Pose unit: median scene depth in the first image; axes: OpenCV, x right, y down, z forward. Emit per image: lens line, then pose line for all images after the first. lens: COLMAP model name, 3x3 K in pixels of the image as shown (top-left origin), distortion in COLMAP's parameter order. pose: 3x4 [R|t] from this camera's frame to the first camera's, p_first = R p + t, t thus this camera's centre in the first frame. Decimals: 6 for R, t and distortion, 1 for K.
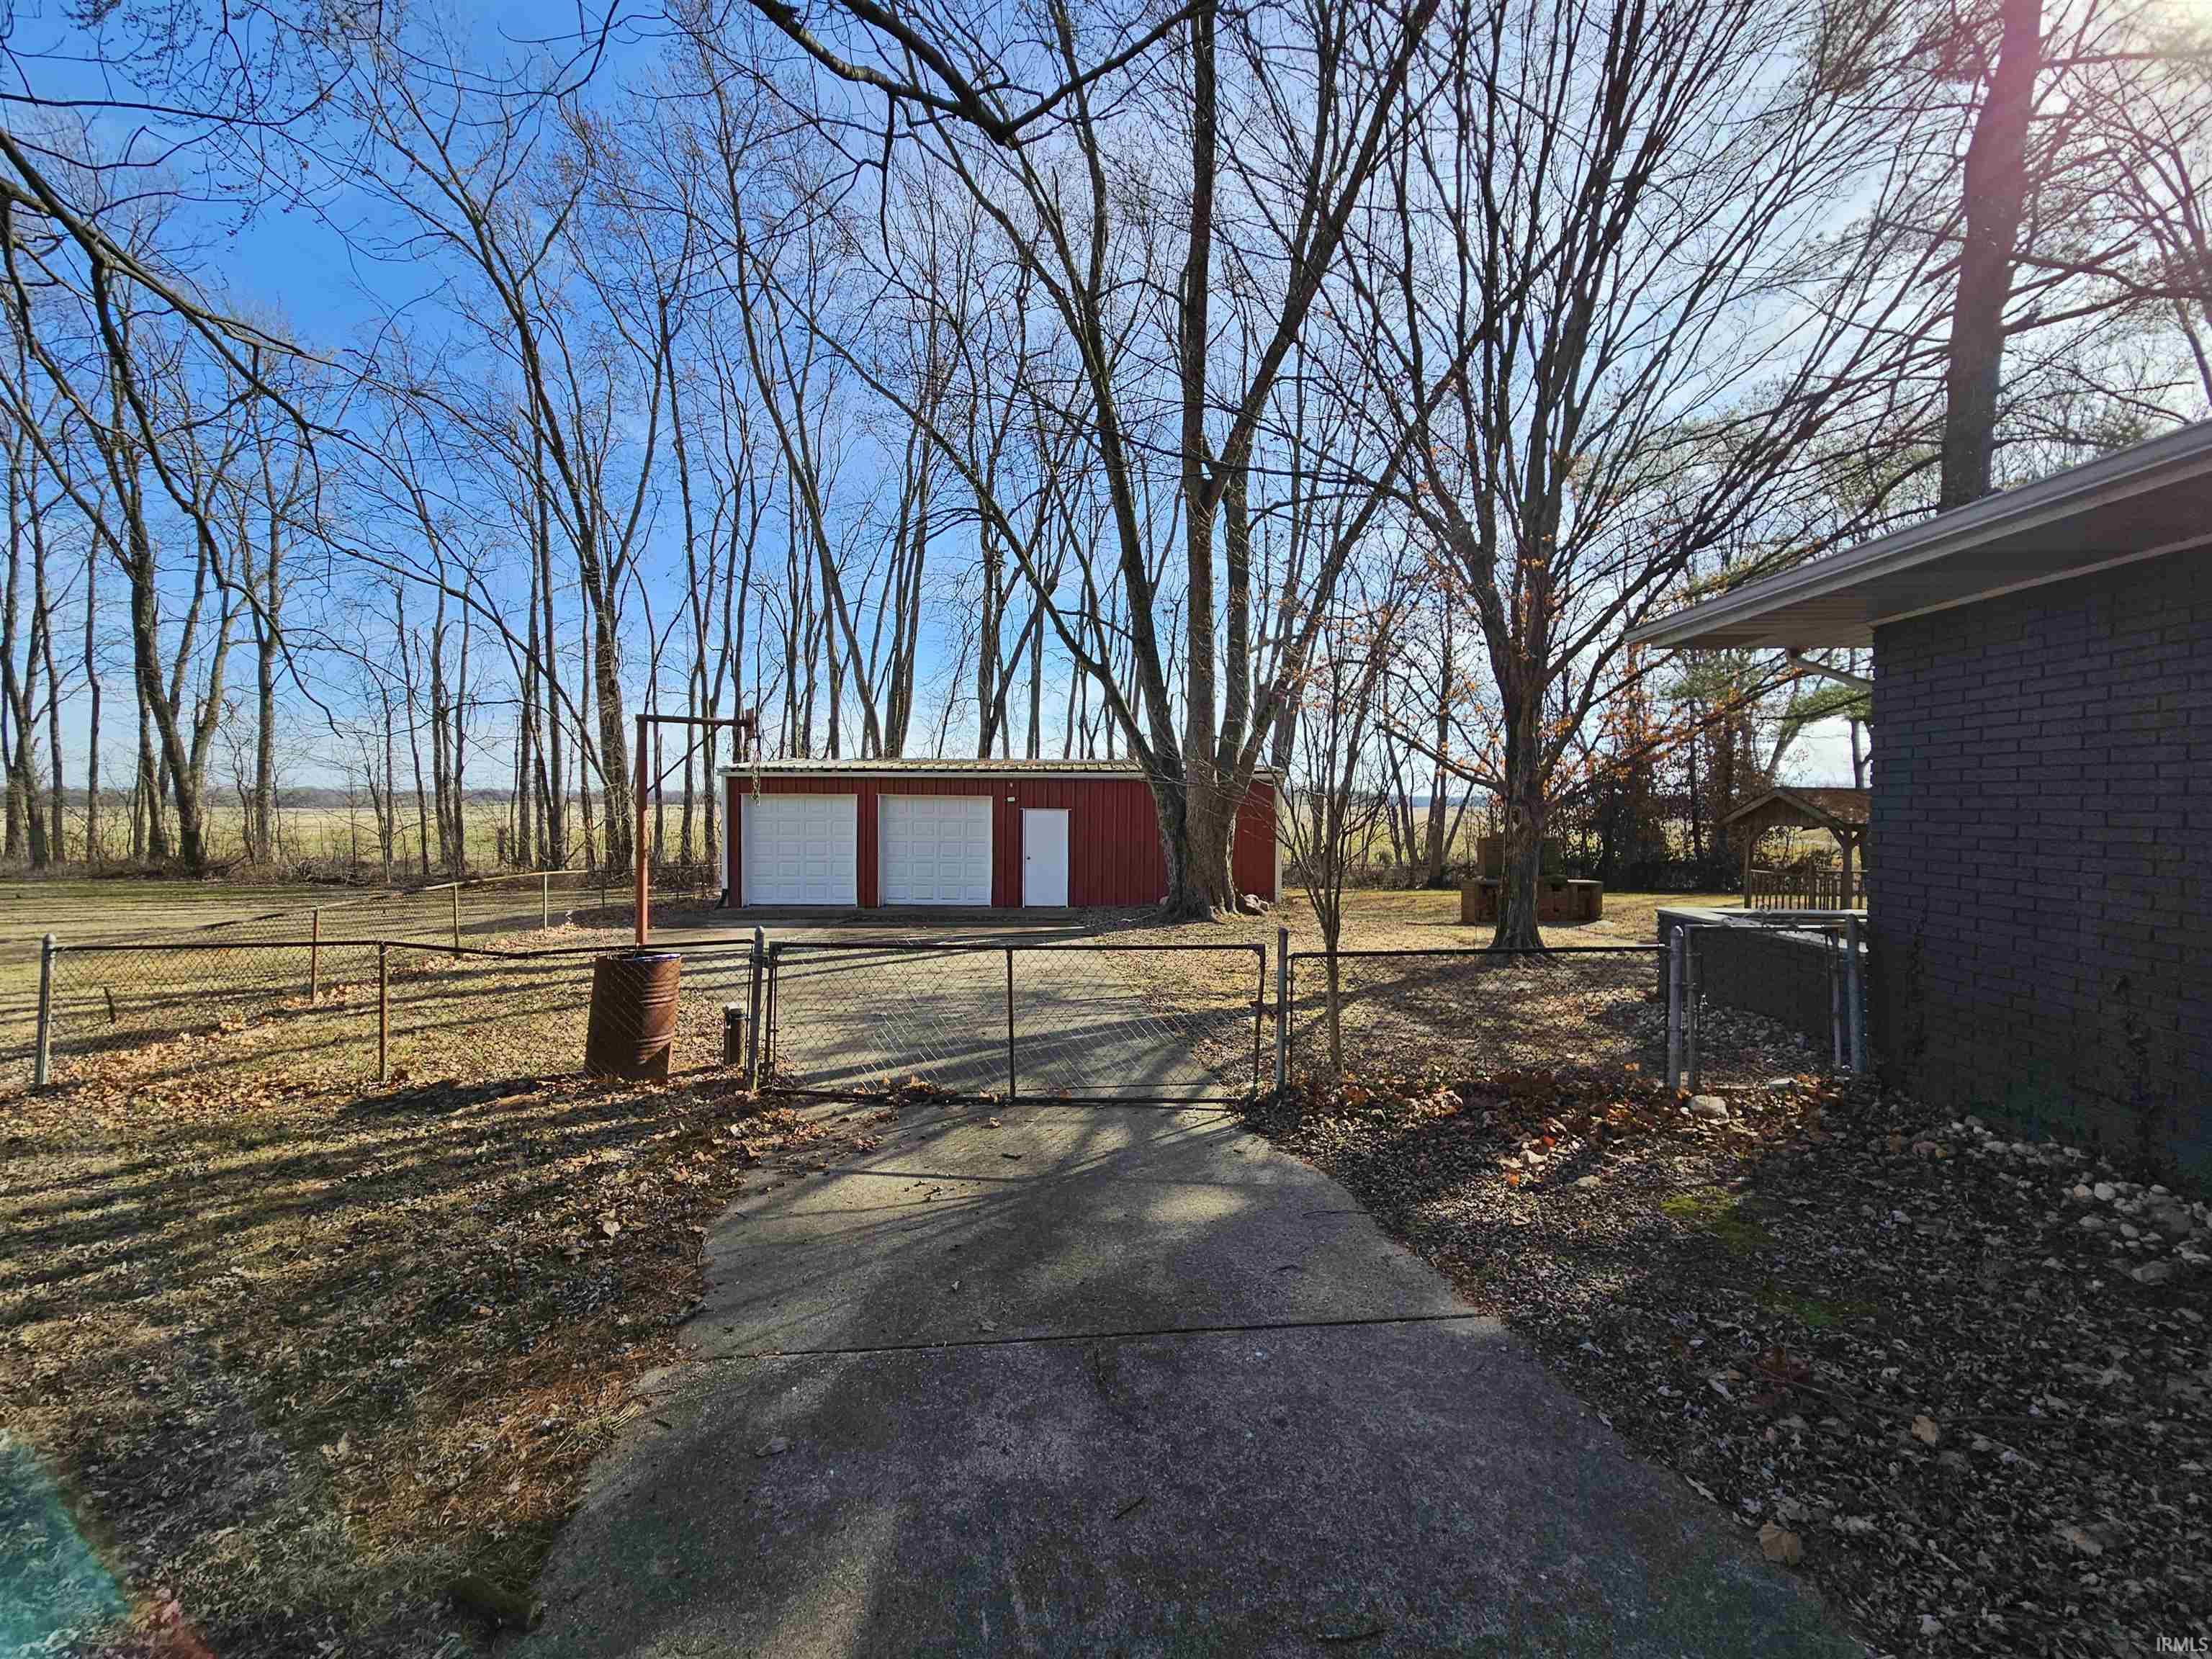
lens RADIAL K [[902.4, 0, 1106.0], [0, 902.4, 829.5], [0, 0, 1]] dist [-0.006489, 0.000015]
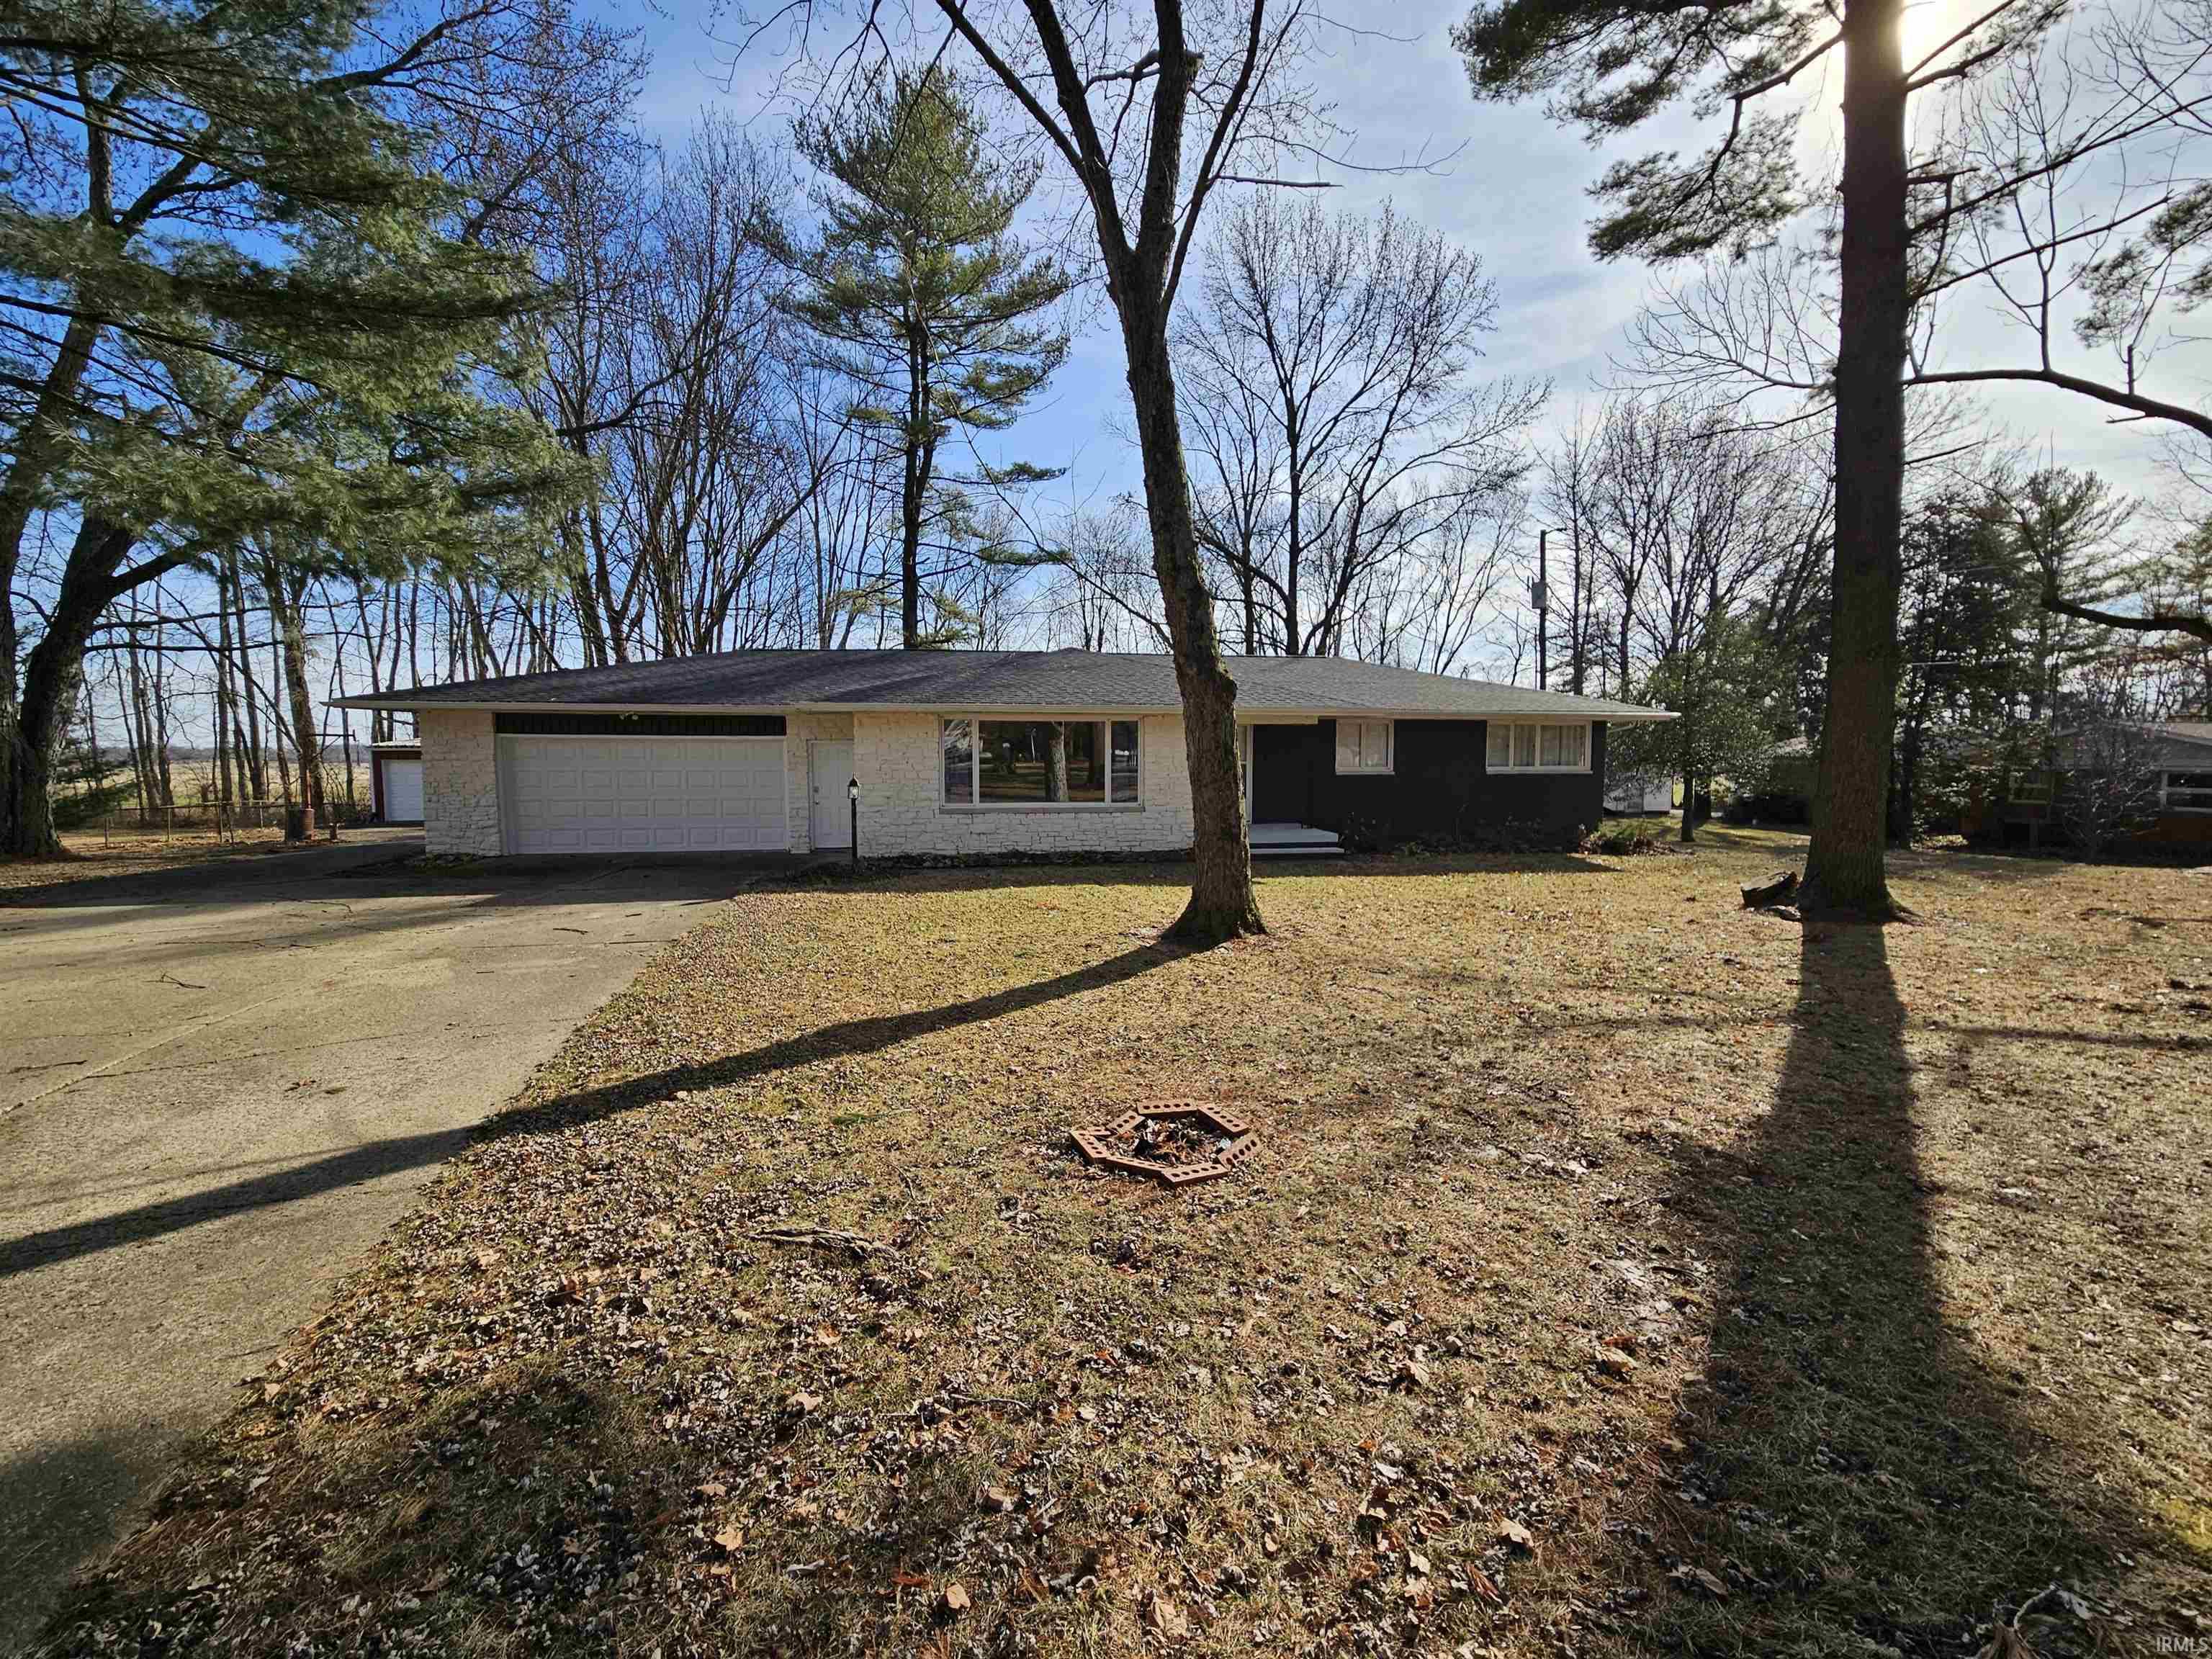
lens RADIAL K [[902.4, 0, 1106.0], [0, 902.4, 829.5], [0, 0, 1]] dist [-0.006489, 0.000015]
pose [[0.975833, -0.027808, 0.216740, 0.334623], [0.016392, 0.998391, 0.054292, 0.012050], [-0.217901, -0.049427, 0.974718, -0.589356]]
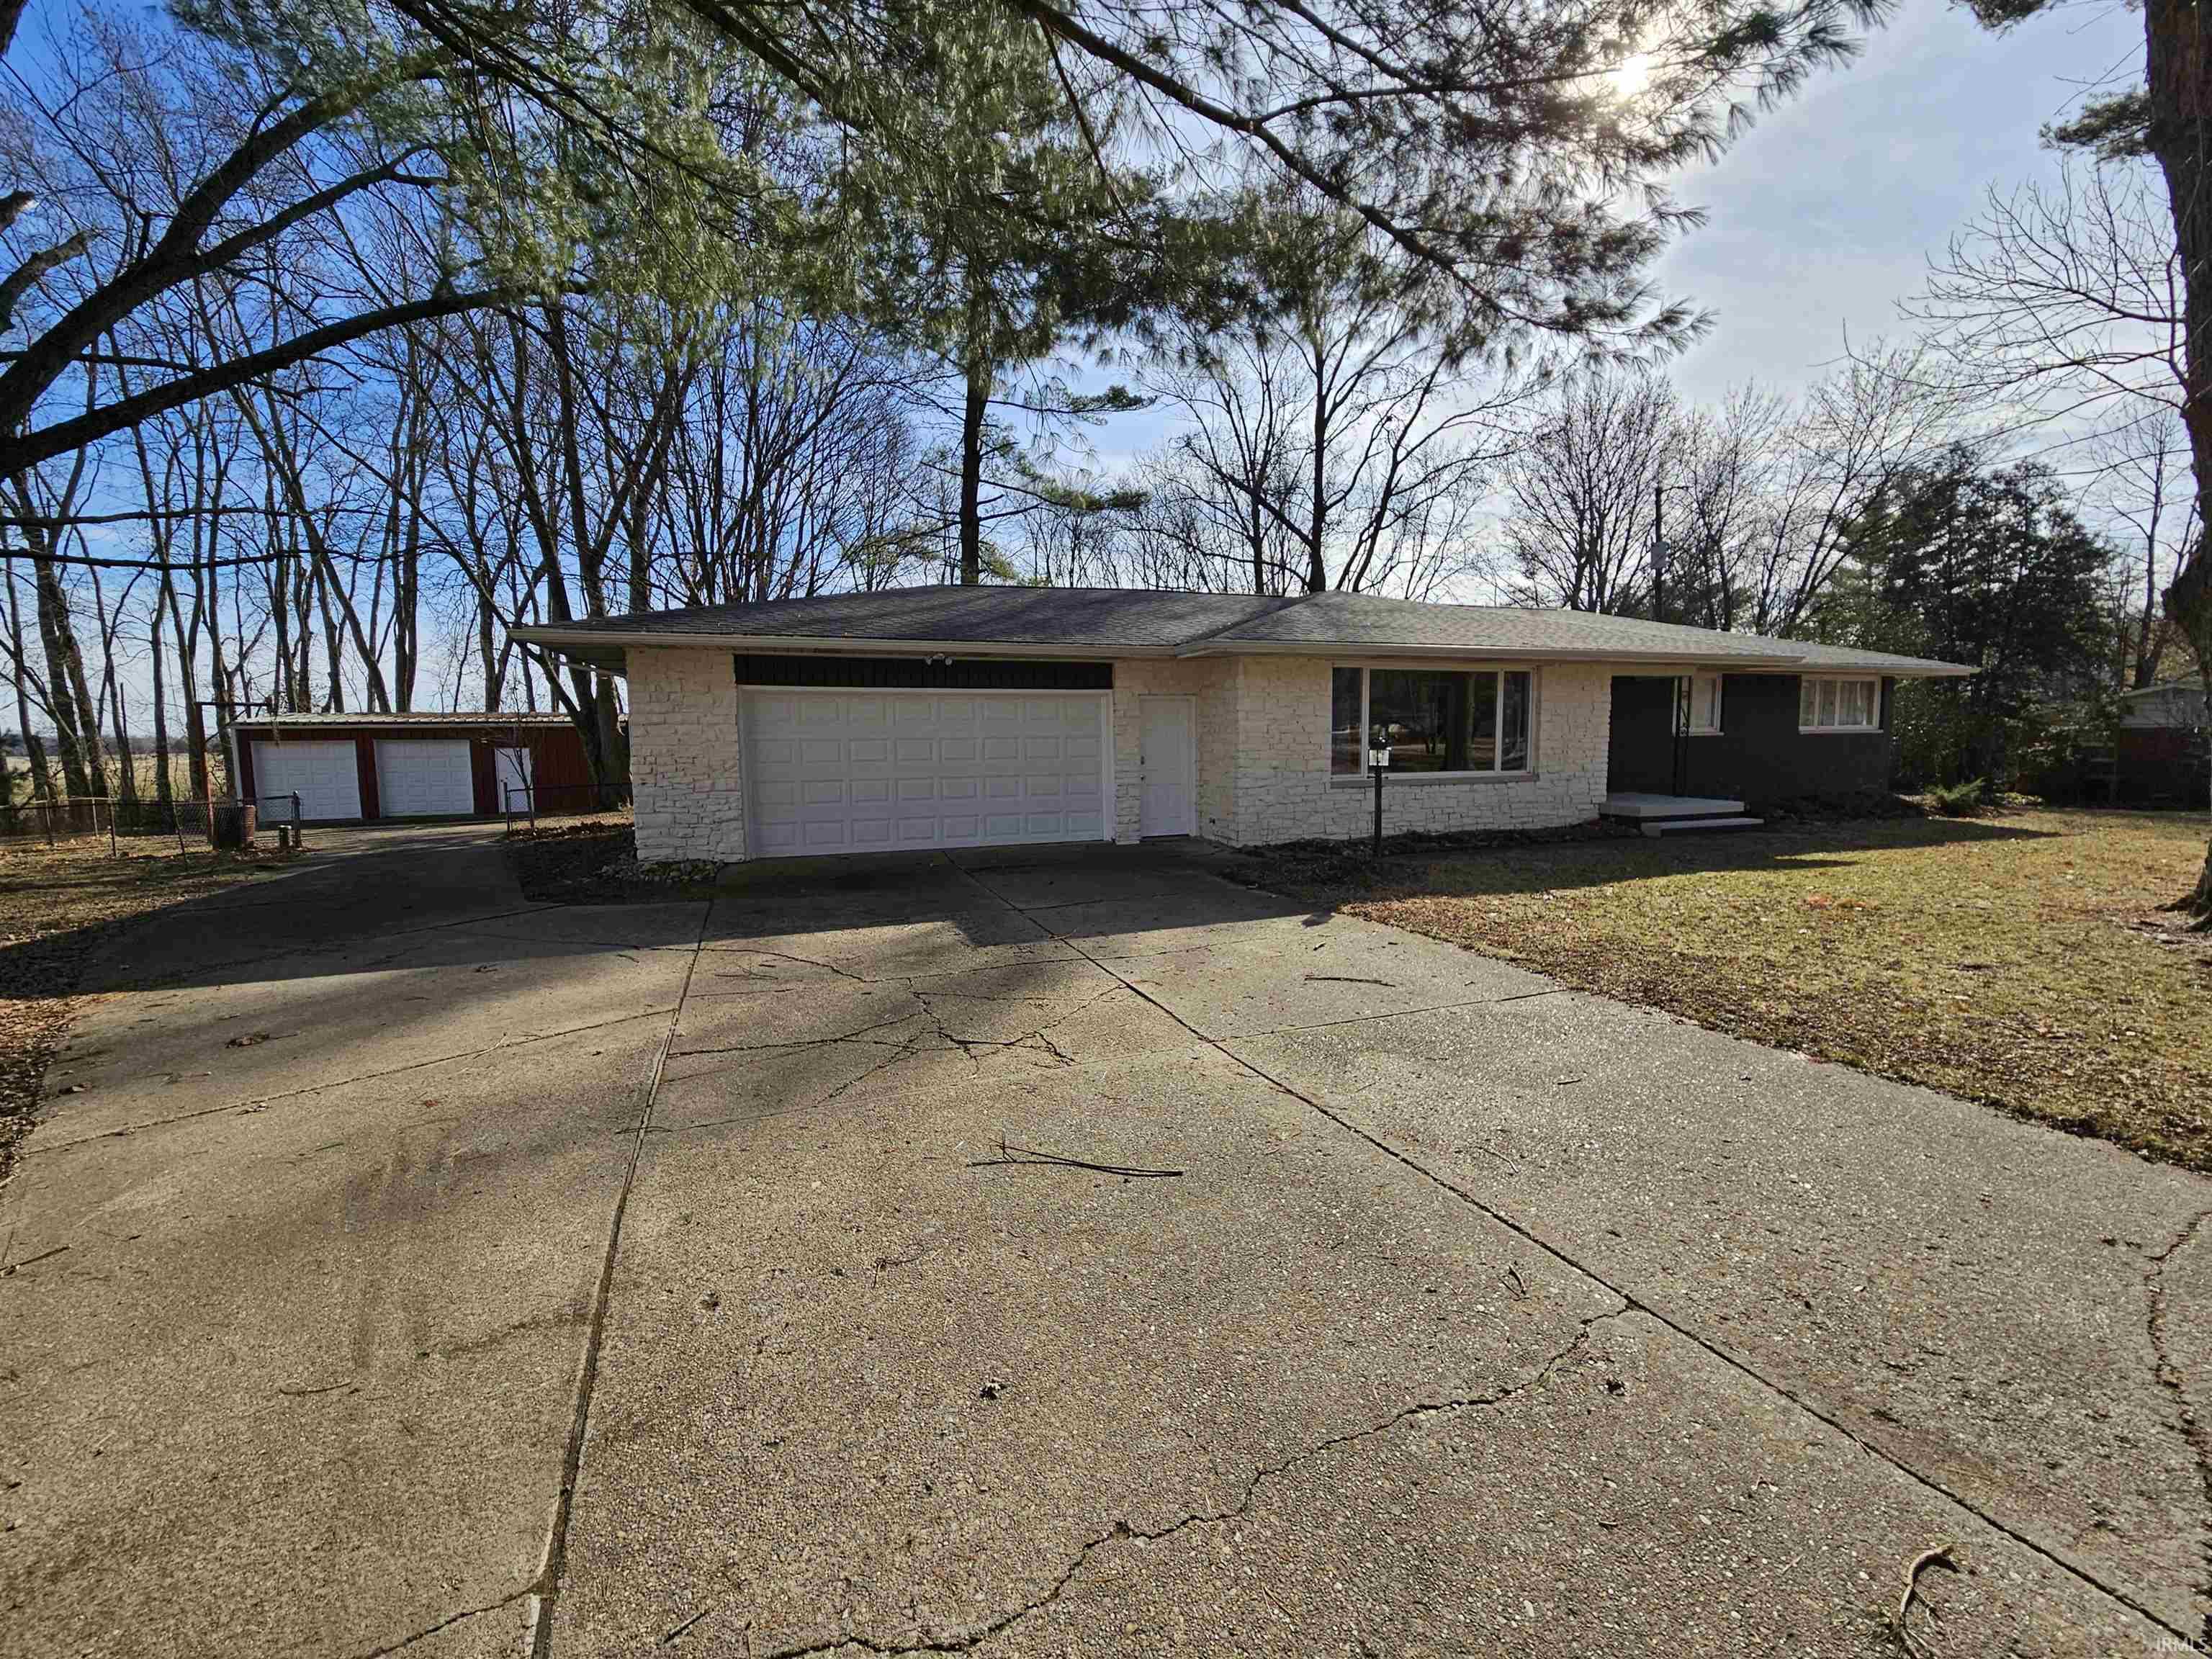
lens RADIAL K [[902.4, 0, 1106.0], [0, 902.4, 829.5], [0, 0, 1]] dist [-0.006489, 0.000015]
pose [[0.920222, -0.060269, 0.386729, 0.143193], [0.031961, 0.996345, 0.079221, 0.012893], [-0.390090, -0.060541, 0.918784, -0.428979]]
